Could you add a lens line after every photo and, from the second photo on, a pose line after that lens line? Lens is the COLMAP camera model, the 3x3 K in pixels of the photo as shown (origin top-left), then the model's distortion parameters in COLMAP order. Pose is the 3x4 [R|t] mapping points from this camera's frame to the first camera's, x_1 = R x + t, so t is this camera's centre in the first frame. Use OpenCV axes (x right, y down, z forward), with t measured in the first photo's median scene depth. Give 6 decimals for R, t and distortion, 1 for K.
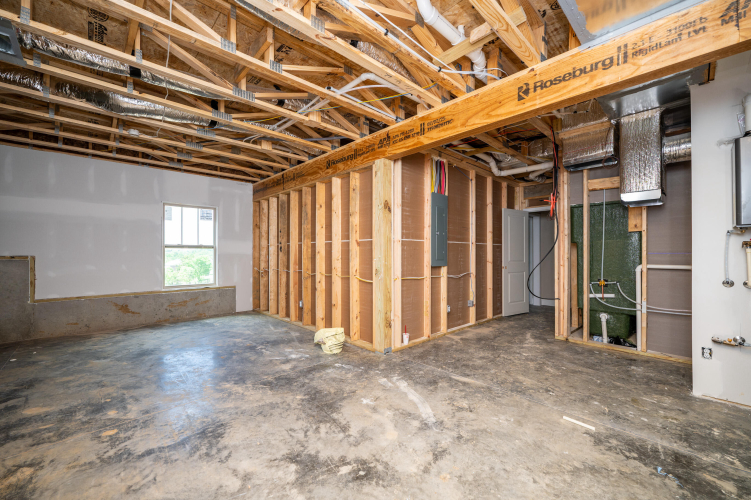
lens RADIAL K [[303.6, 0, 375.5], [0, 303.6, 250.0], [0, 0, 1]] dist [0.001443, 0.000074]
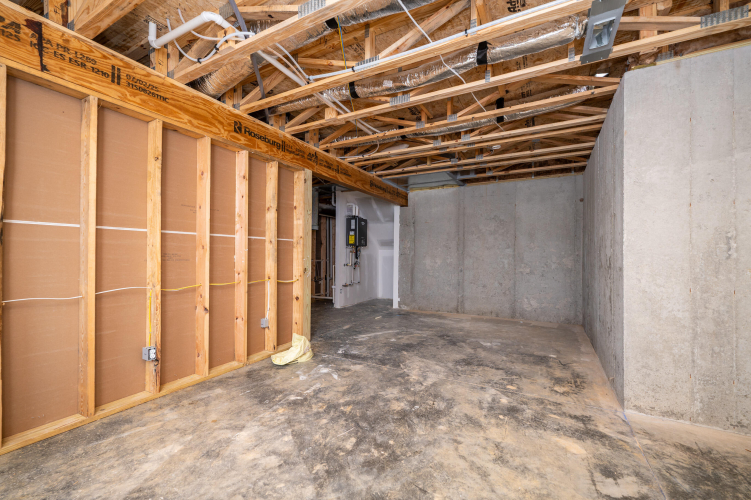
lens RADIAL K [[303.6, 0, 375.5], [0, 303.6, 250.0], [0, 0, 1]] dist [0.001443, 0.000074]
pose [[-0.301261, 0.014795, 0.953427, -1.503890], [-0.018653, 0.999597, -0.021406, 0.040904], [-0.953359, -0.024233, -0.300864, 1.513888]]
